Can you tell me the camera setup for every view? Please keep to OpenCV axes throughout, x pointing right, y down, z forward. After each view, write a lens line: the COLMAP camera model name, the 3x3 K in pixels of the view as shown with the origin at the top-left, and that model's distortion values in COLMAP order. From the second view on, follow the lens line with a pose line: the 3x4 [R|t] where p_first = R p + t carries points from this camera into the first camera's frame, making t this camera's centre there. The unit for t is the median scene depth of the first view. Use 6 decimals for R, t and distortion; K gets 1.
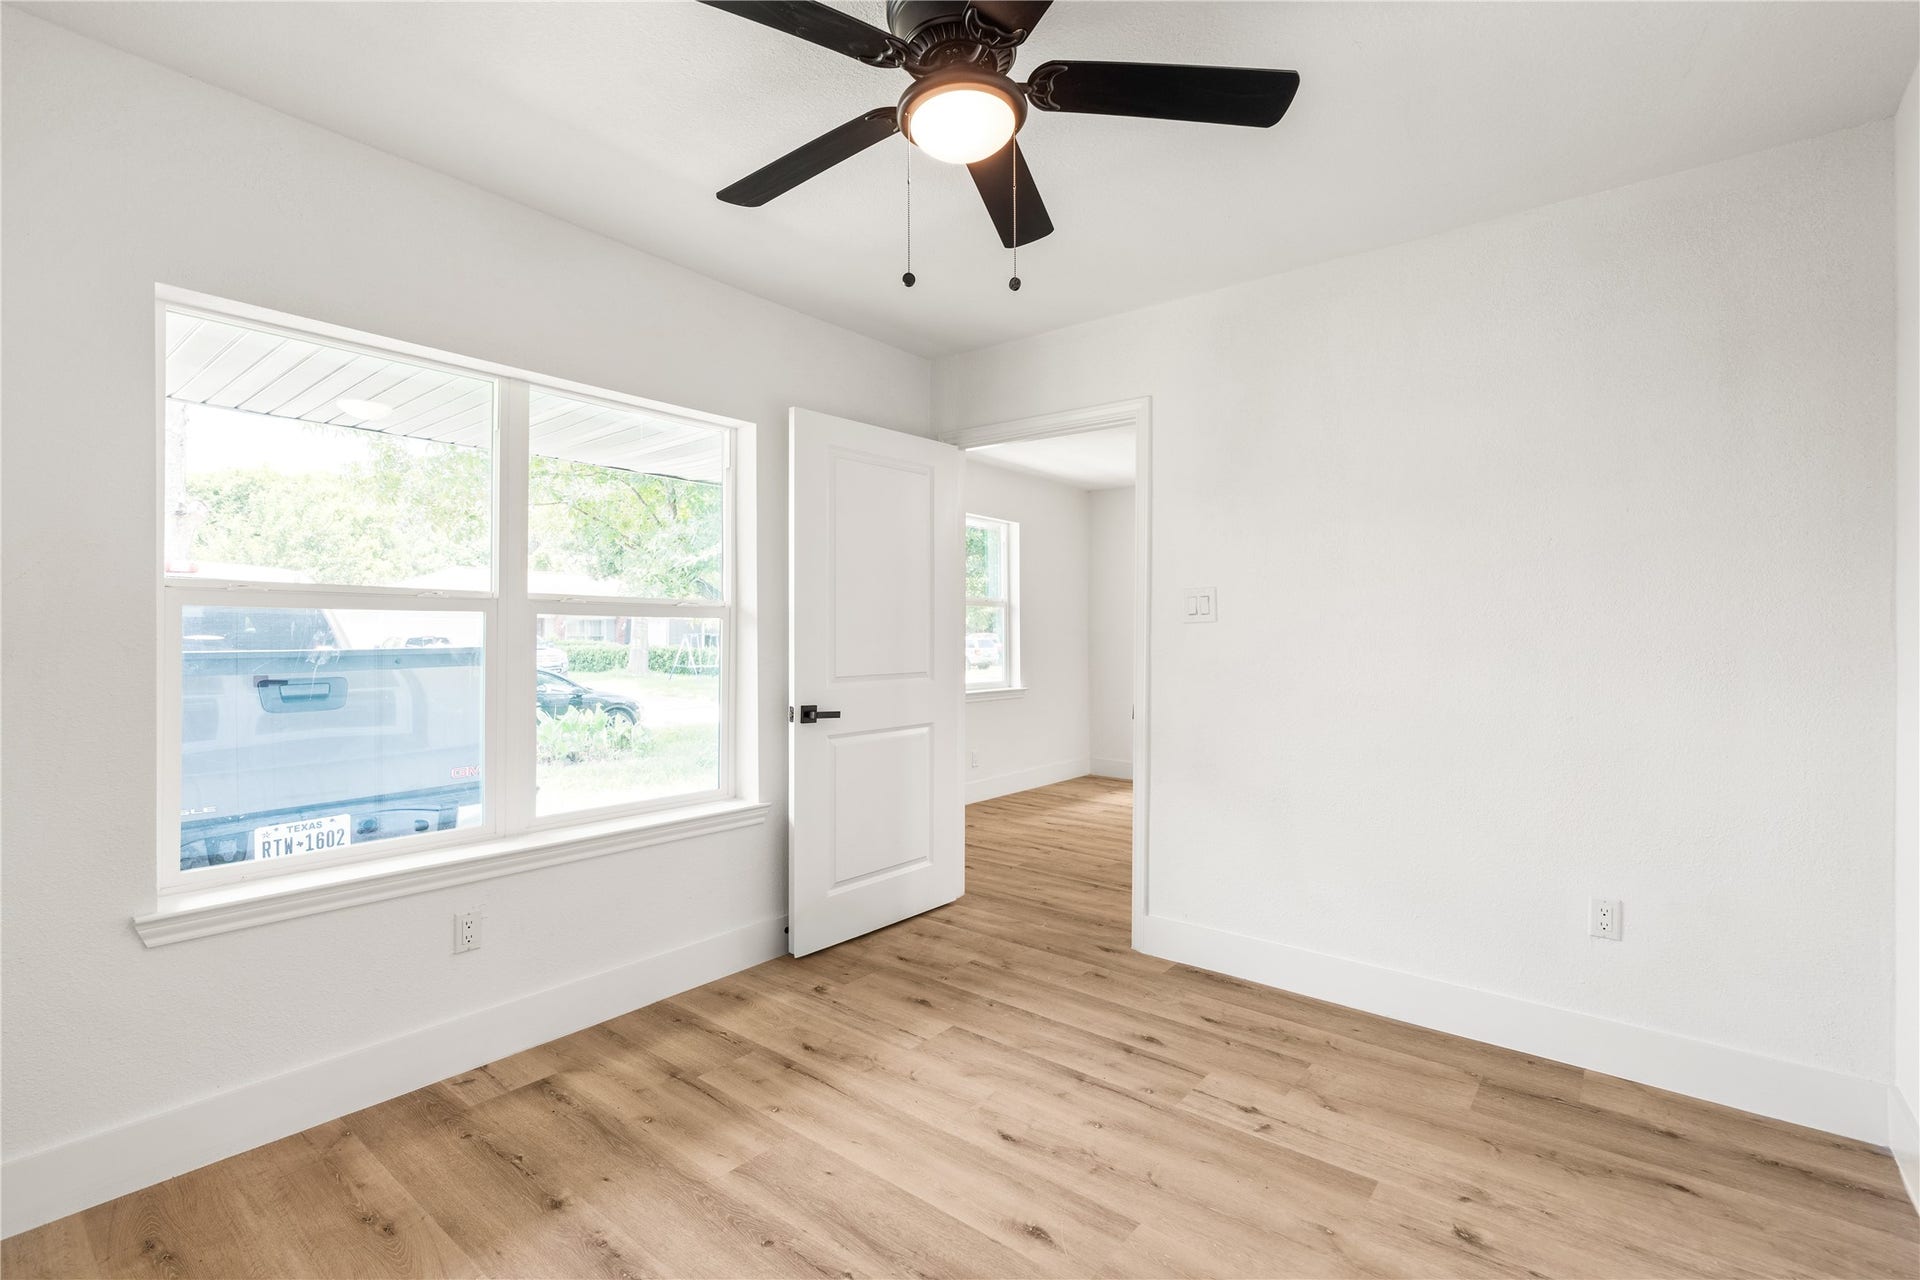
lens RADIAL K [[863.9, 0, 961.5], [0, 863.9, 636.2], [0, 0, 1]] dist [-0.005086, 0.001230]
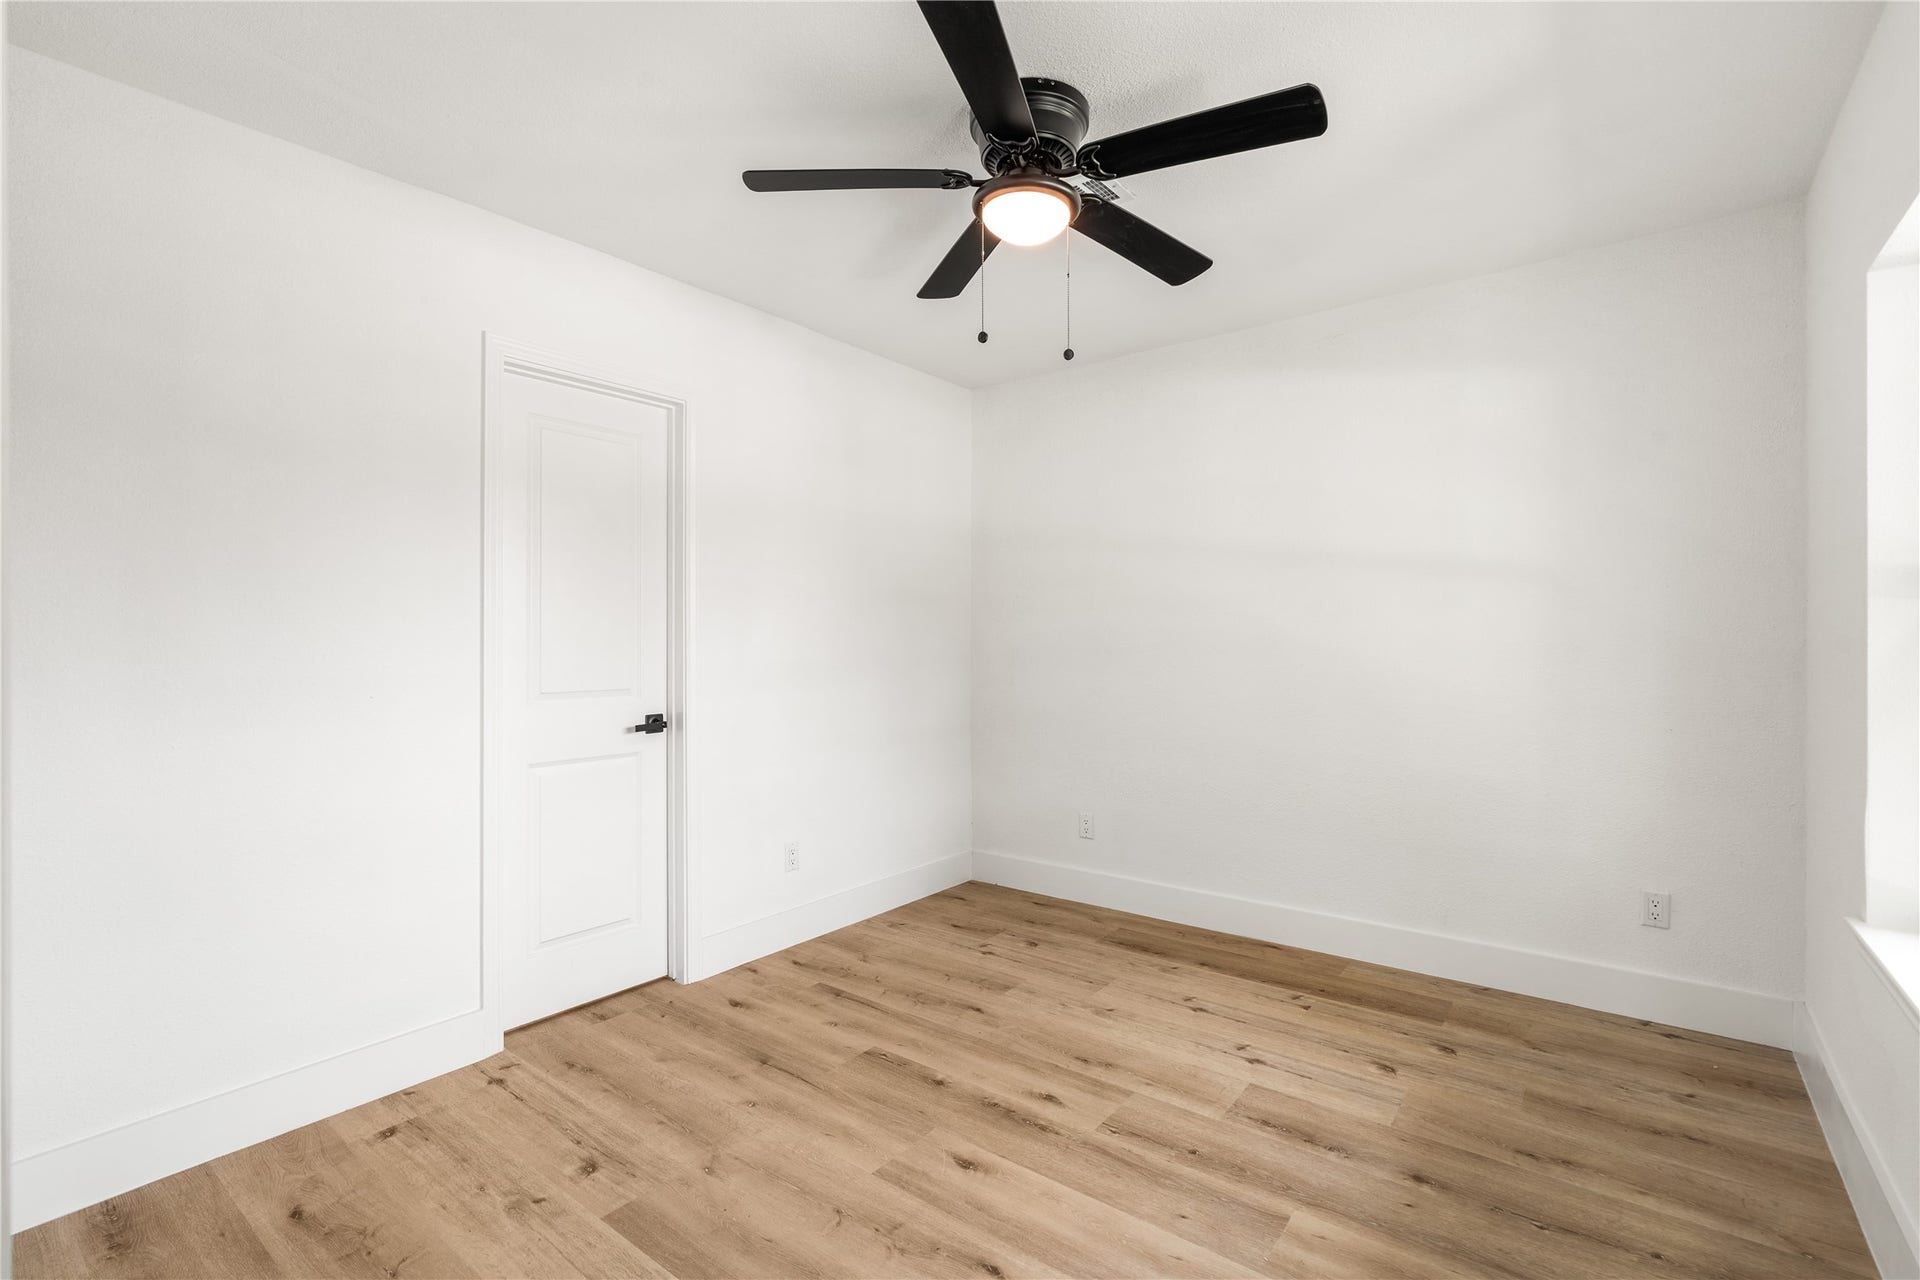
lens RADIAL K [[863.9, 0, 961.5], [0, 863.9, 636.2], [0, 0, 1]] dist [-0.005086, 0.001230]
pose [[-0.999774, 0.002298, -0.021122, 0.111043], [0.002280, 0.999997, 0.000893, -0.007321], [0.021124, 0.000845, -0.999776, 2.049304]]
